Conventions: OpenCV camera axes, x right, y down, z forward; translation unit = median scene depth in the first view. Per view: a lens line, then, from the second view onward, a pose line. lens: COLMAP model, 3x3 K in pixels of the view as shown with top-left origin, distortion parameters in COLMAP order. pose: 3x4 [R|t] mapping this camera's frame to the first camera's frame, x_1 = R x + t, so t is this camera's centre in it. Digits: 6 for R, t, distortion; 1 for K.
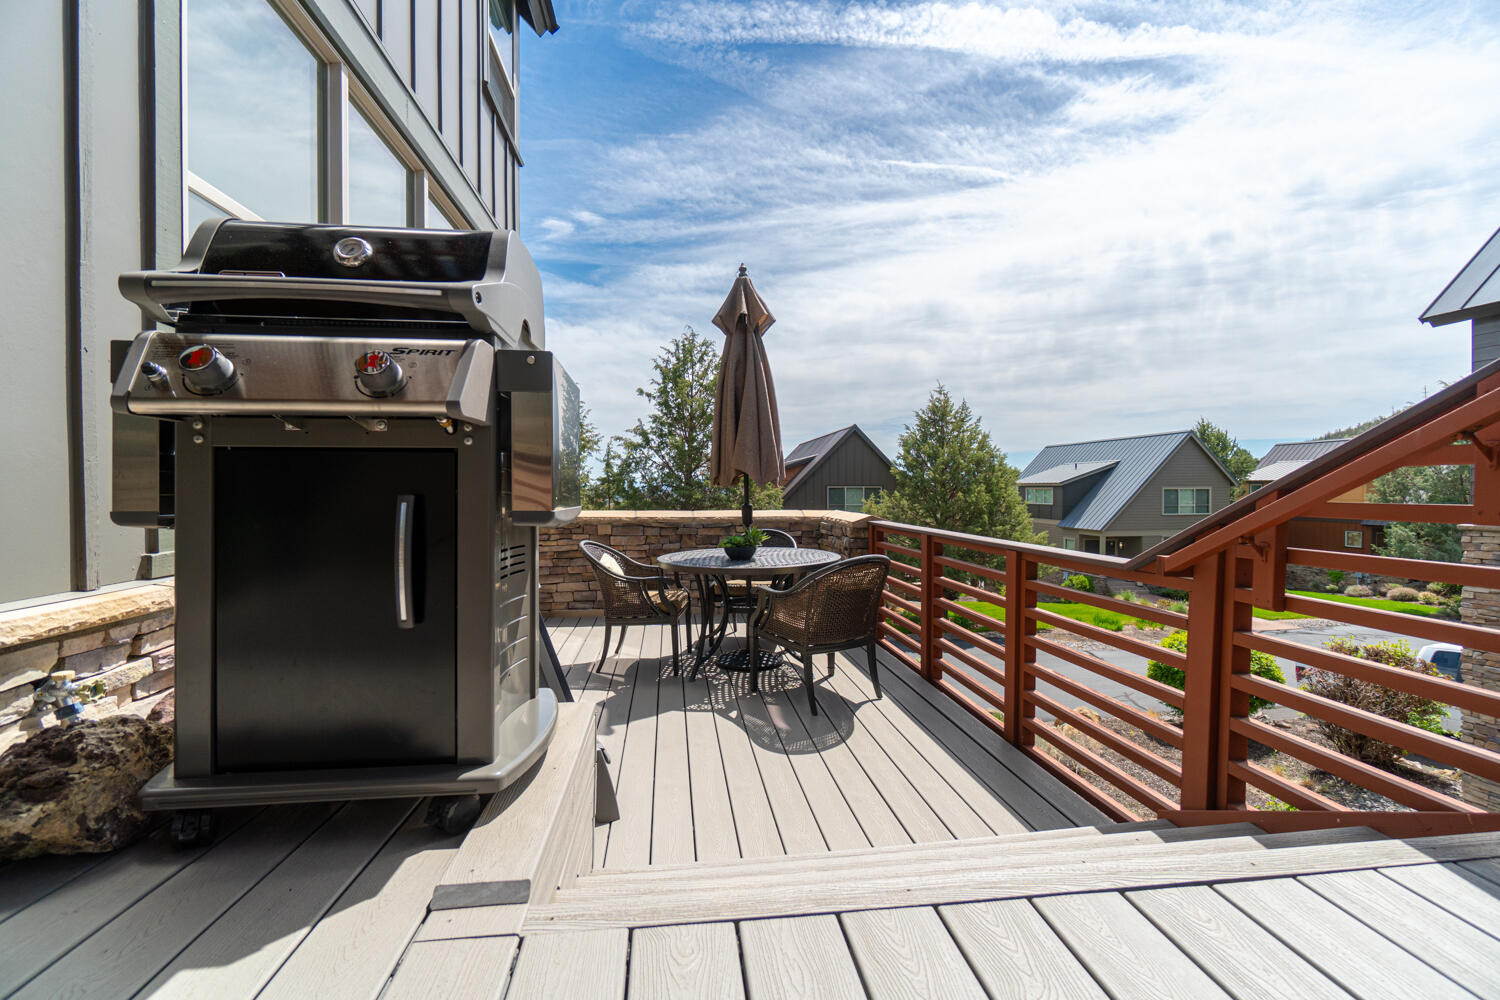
lens RADIAL K [[635.6, 0, 744.9], [0, 635.6, 505.3], [0, 0, 1]] dist [-0.008681, 0.000135]
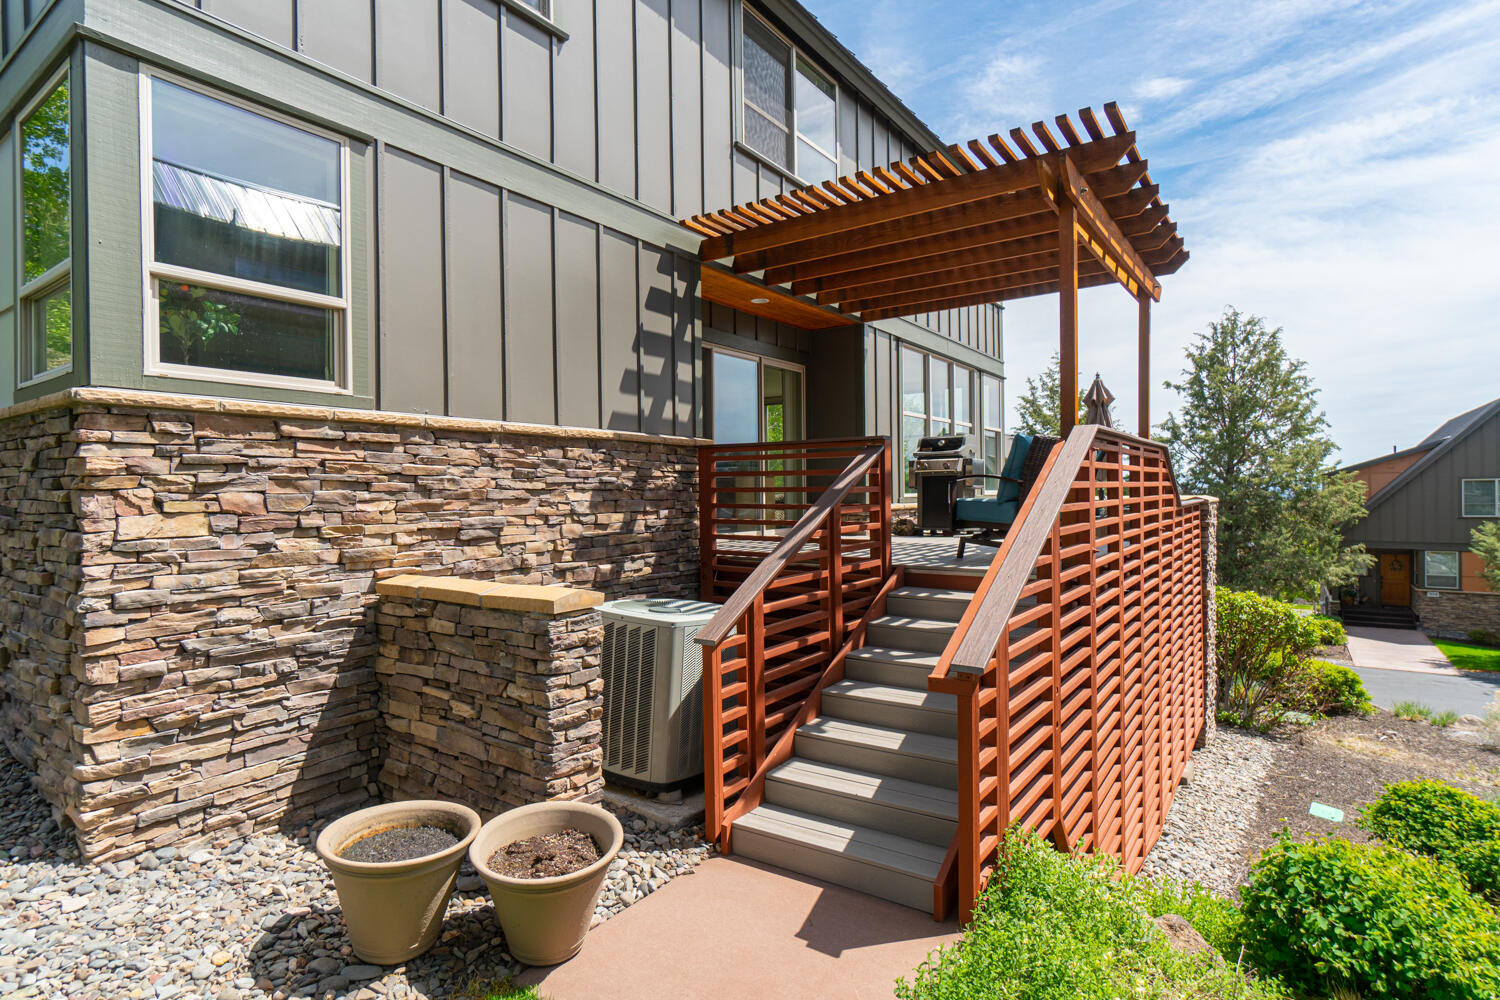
lens RADIAL K [[768.4, 0, 746.9], [0, 768.4, 501.2], [0, 0, 1]] dist [-0.013956, 0.007444]
pose [[0.738646, -0.005048, -0.674075, 0.604142], [-0.003545, 0.999929, -0.011373, 0.048920], [0.674085, 0.010790, 0.738575, -1.163688]]
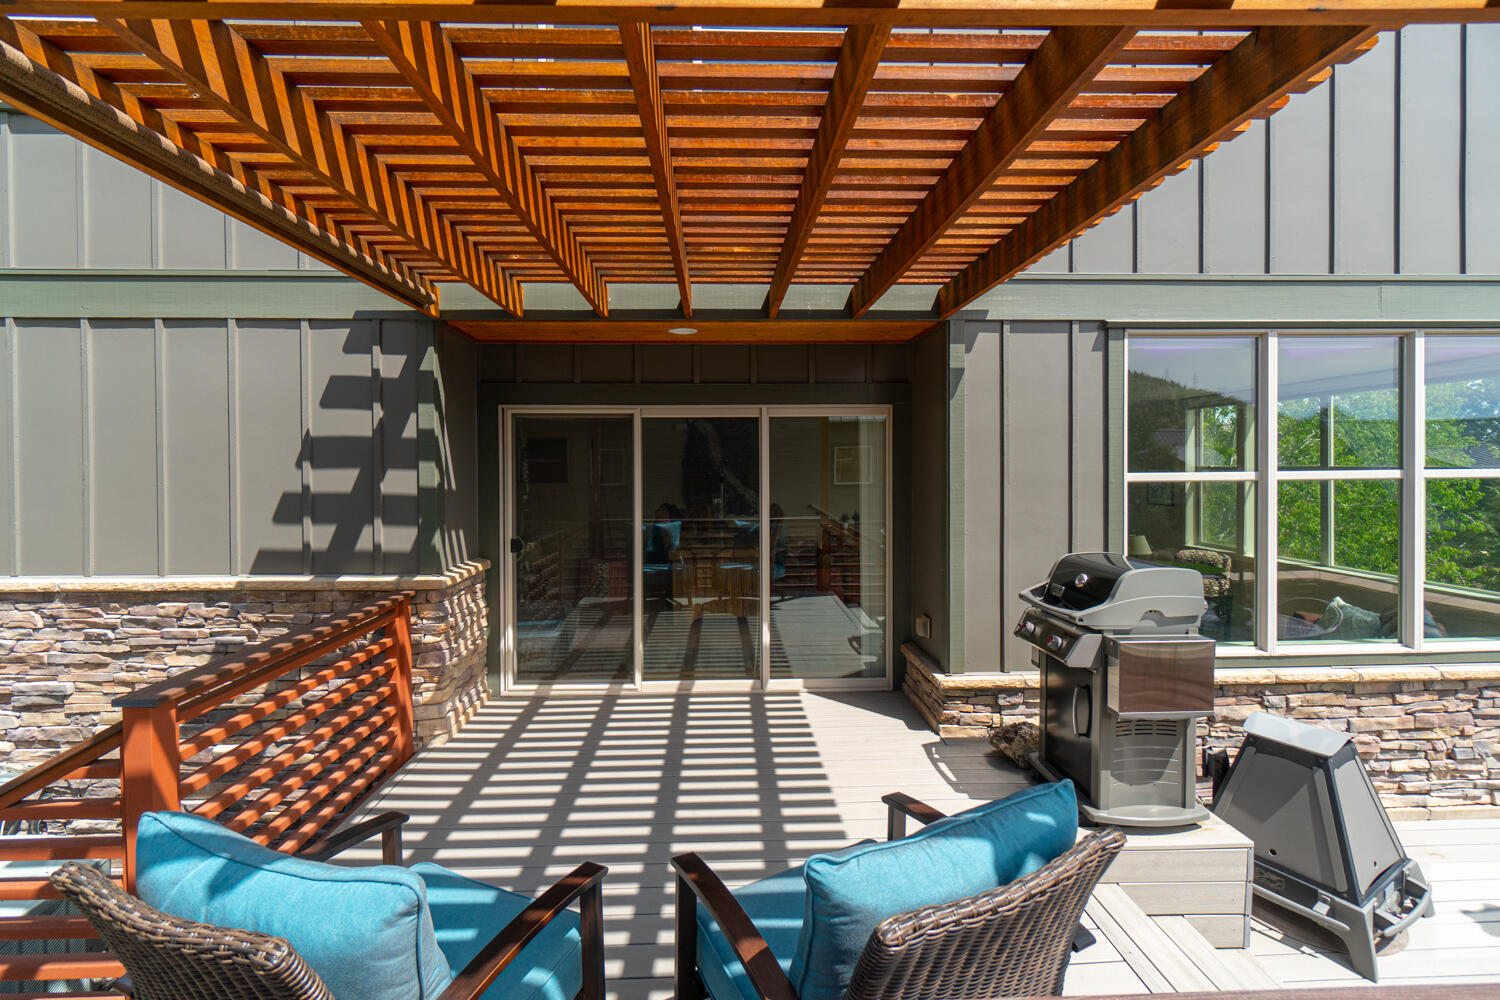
lens RADIAL K [[651.3, 0, 736.9], [0, 651.3, 469.0], [0, 0, 1]] dist [-0.016814, 0.003996]
pose [[-0.097564, 0.004503, -0.995219, 0.418656], [-0.018463, 0.999809, 0.006334, -0.167674], [0.995058, 0.018993, -0.097462, -0.030683]]
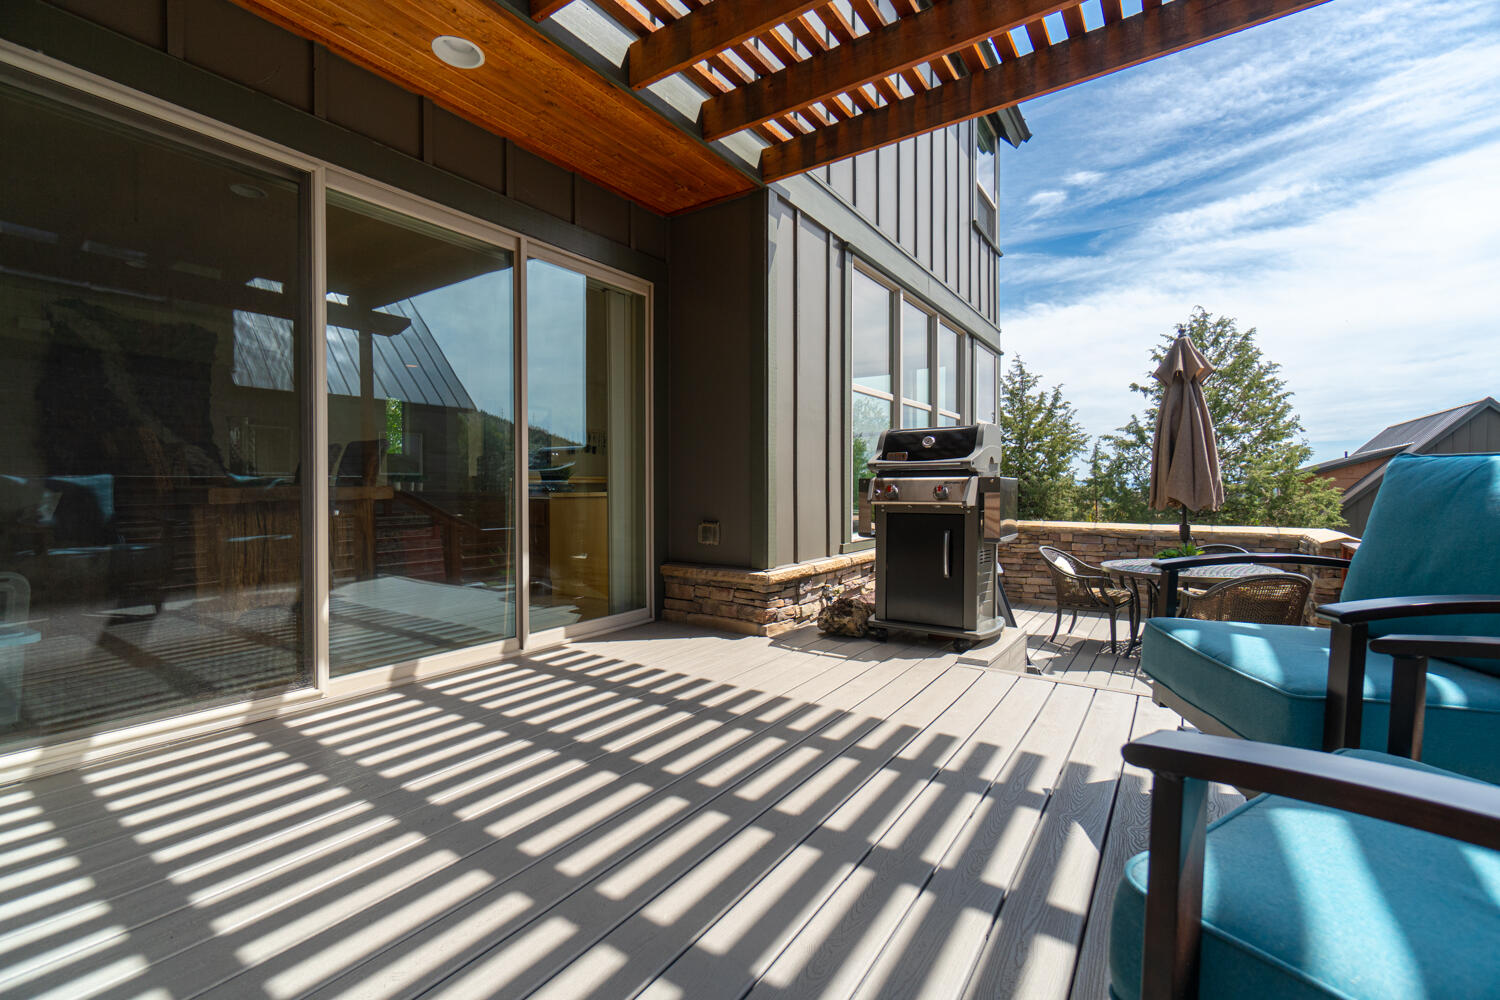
lens RADIAL K [[636.7, 0, 749.4], [0, 636.7, 492.5], [0, 0, 1]] dist [-0.003517, -0.000319]
pose [[0.749884, 0.003134, -0.661562, 0.133243], [-0.012692, 0.999873, -0.009650, -0.029119], [0.661448, 0.015633, 0.749829, -0.334969]]
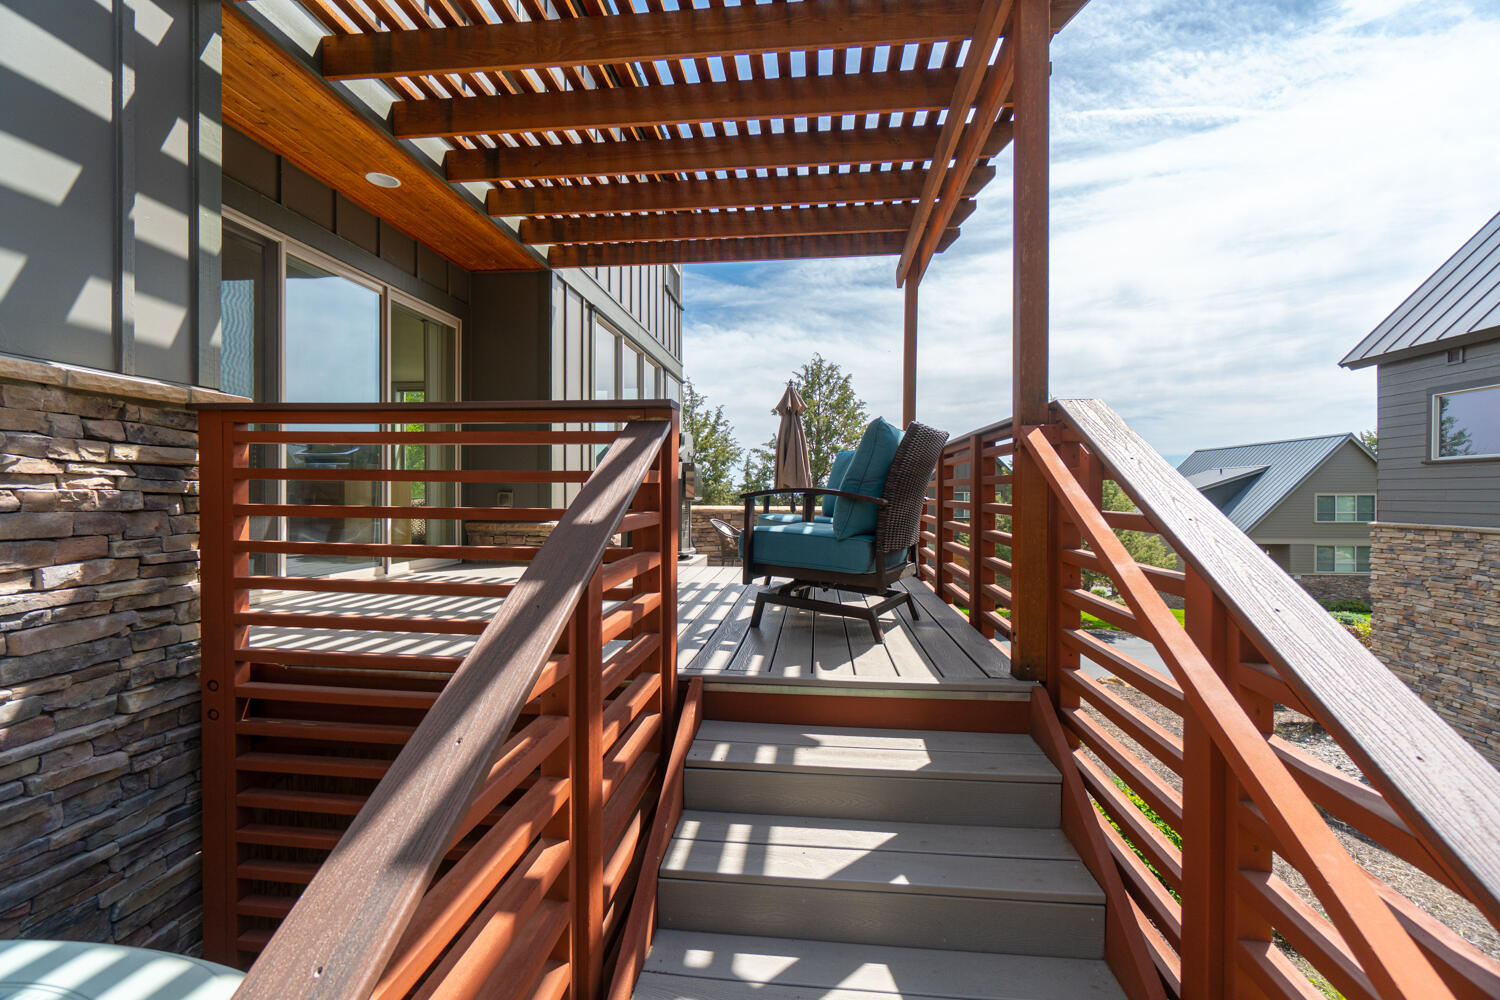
lens RADIAL K [[640.1, 0, 750.0], [0, 640.1, 500.0], [0, 0, 1]] dist [-0.009482, 0.000284]
pose [[0.975254, 0.003750, -0.221055, 0.231140], [-0.007428, 0.999847, -0.015812, 0.019534], [0.220962, 0.017063, 0.975133, -0.709855]]
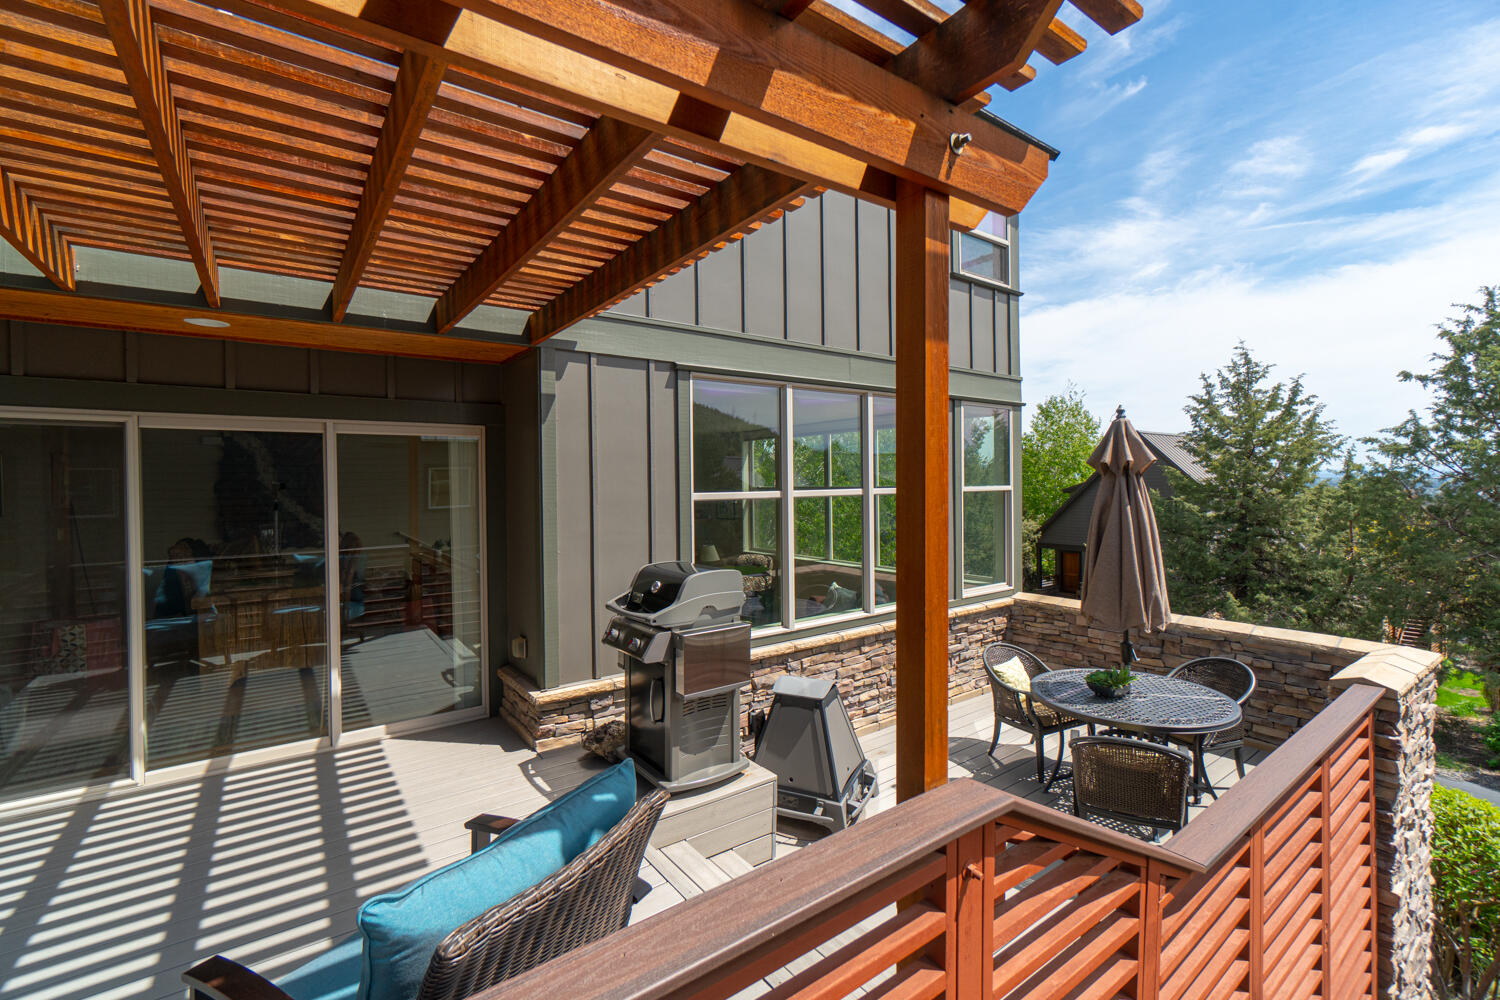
lens RADIAL K [[643.6, 0, 745.2], [0, 643.6, 491.6], [0, 0, 1]] dist [-0.012178, 0.003251]
pose [[0.486473, 0.003501, -0.873689, 0.432564], [-0.008904, 0.999960, -0.000951, -0.168329], [0.873650, 0.008242, 0.486485, -0.022273]]
